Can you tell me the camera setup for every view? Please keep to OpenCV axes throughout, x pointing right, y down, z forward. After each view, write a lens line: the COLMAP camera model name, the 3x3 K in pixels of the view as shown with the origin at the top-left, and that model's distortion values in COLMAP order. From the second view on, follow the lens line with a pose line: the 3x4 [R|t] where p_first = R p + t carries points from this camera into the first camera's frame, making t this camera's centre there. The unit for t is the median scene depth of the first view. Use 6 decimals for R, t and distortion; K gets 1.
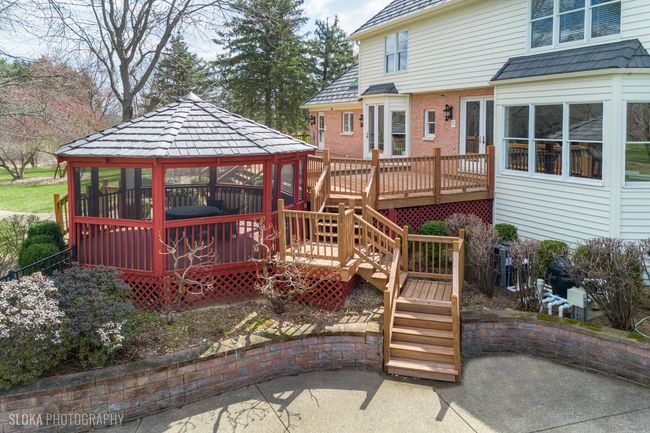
lens RADIAL K [[450.0, 0, 325.0], [0, 450.0, 216.5], [0, 0, 1]] dist [-0.058787, 0.003343]
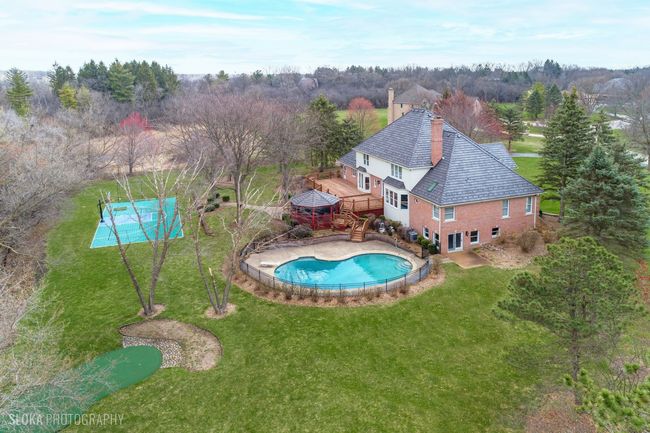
lens RADIAL K [[453.9, 0, 315.4], [0, 453.9, 217.5], [0, 0, 1]] dist [-0.005872, -0.000533]
pose [[0.995244, 0.021858, -0.094933, 0.158466], [-0.012286, 0.994885, 0.100266, -0.393636], [0.096639, -0.098623, 0.990421, -3.464475]]
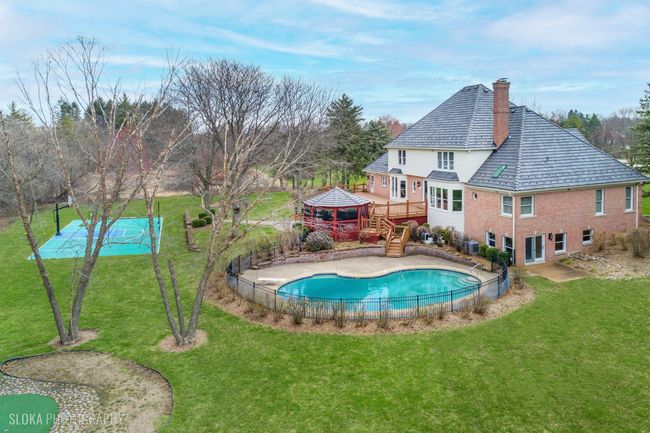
lens RADIAL K [[450.0, 0, 325.0], [0, 450.0, 216.5], [0, 0, 1]] dist [-0.058787, 0.003343]
pose [[0.993560, -0.003778, -0.113245, 0.026470], [-0.000807, 0.999183, -0.040411, 0.098823], [0.113305, 0.040242, 0.992745, -2.351588]]
